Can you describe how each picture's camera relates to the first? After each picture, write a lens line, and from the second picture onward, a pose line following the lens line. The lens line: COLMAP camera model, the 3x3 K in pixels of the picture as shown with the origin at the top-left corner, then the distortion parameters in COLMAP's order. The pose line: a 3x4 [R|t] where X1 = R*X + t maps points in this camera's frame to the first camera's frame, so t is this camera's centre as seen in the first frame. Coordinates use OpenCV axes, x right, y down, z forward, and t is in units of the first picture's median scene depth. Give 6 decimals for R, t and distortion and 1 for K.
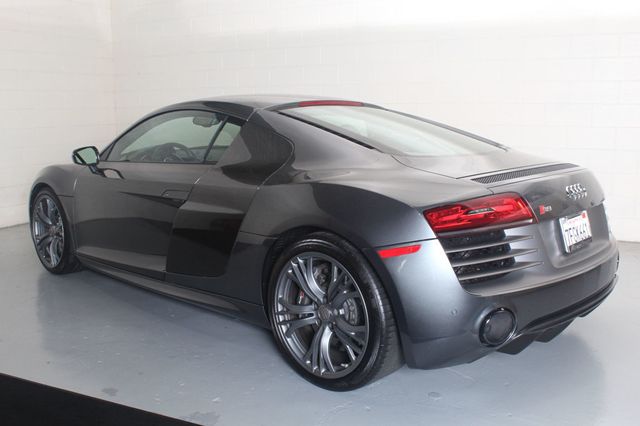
lens RADIAL K [[654.6, 0, 315.7], [0, 654.6, 213.4], [0, 0, 1]] dist [-0.062902, 0.000000]
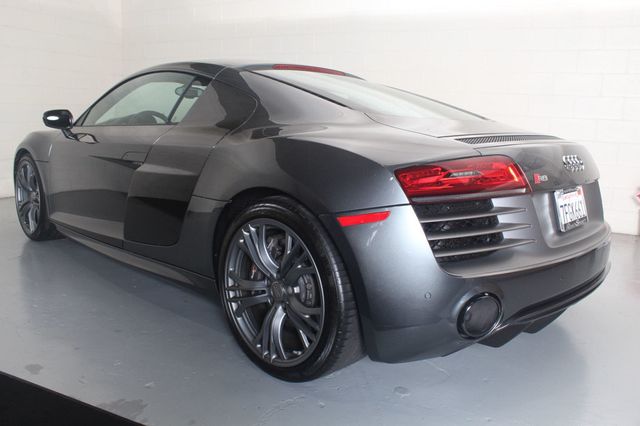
lens RADIAL K [[542.1, 0, 322.6], [0, 542.1, 214.4], [0, 0, 1]] dist [-0.101973, 0.054334]
pose [[0.999256, 0.038436, -0.003217, 0.070665], [-0.038395, 0.999189, 0.012128, 0.041535], [0.003680, -0.011995, 0.999921, 0.291262]]
